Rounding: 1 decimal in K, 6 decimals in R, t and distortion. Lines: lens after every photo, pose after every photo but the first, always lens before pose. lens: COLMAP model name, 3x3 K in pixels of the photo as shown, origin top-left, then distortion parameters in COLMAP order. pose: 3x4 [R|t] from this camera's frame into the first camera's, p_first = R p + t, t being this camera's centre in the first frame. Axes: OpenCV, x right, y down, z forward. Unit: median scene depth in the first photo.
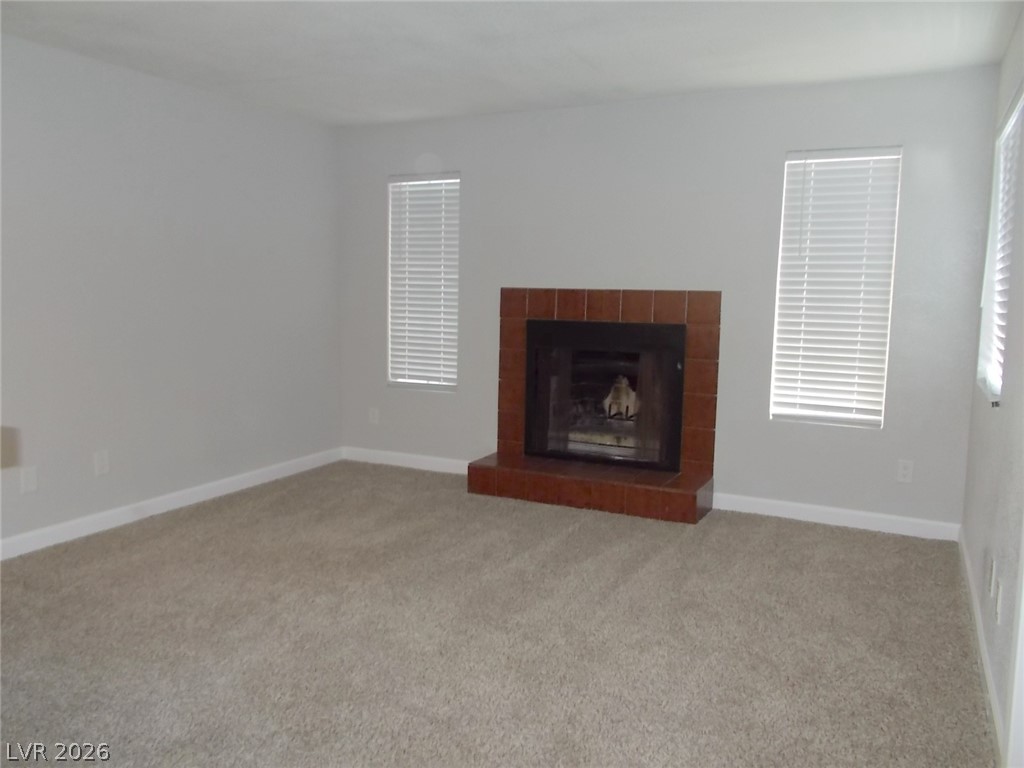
lens RADIAL K [[809.3, 0, 506.8], [0, 809.3, 376.8], [0, 0, 1]] dist [0.032355, -0.012696]
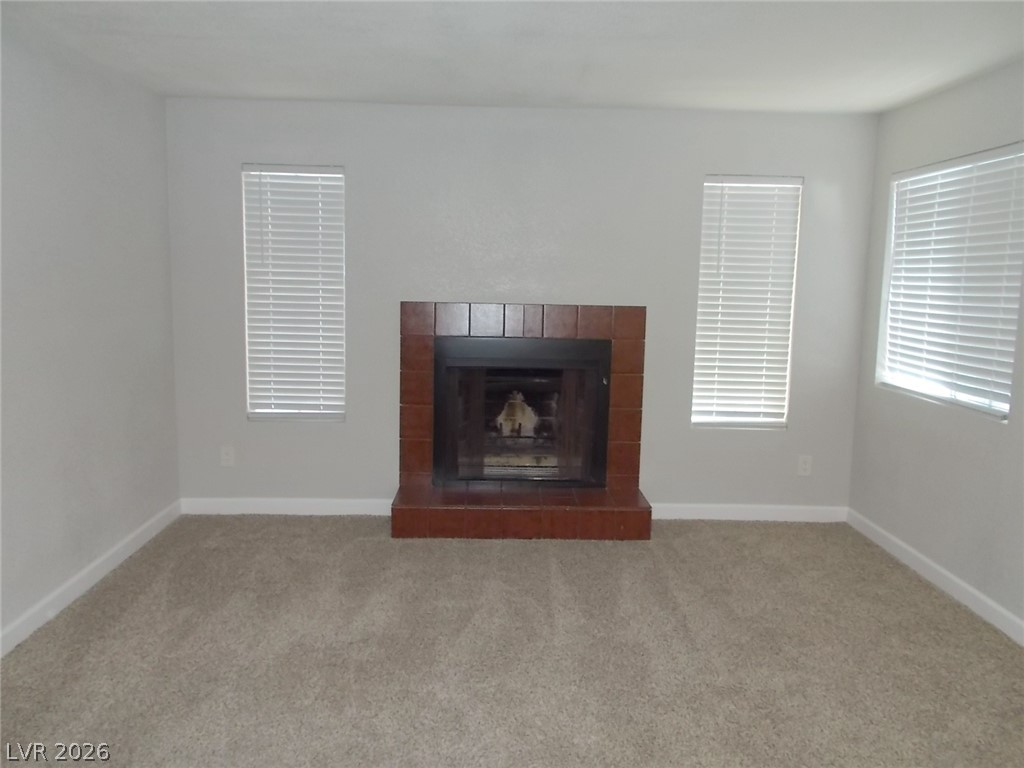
lens RADIAL K [[809.3, 0, 506.6], [0, 809.3, 375.5], [0, 0, 1]] dist [0.032355, -0.012696]
pose [[0.883258, -0.056372, 0.465486, -0.381613], [0.044036, 0.998332, 0.037343, -0.067277], [-0.466815, -0.012485, 0.884267, 0.190391]]
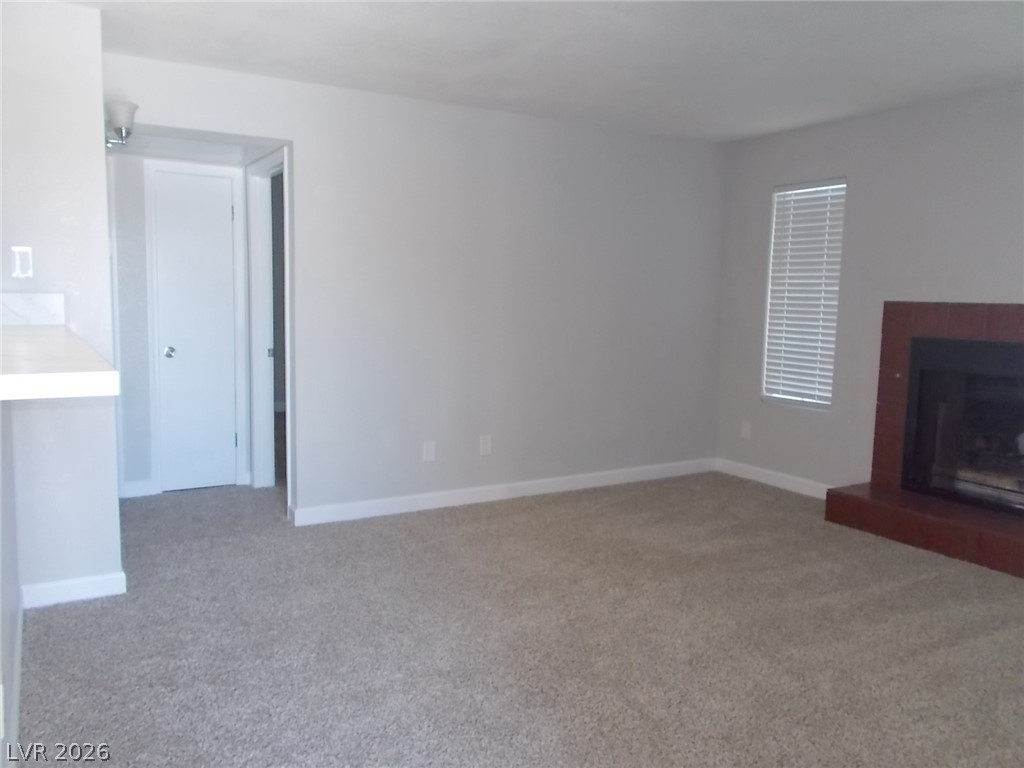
lens RADIAL K [[809.3, 0, 502.5], [0, 809.3, 379.9], [0, 0, 1]] dist [0.032355, -0.012696]
pose [[0.836987, 0.058956, -0.544037, 0.160352], [-0.063833, 0.997911, 0.009935, -0.004197], [0.543487, 0.026412, 0.839002, 0.007619]]
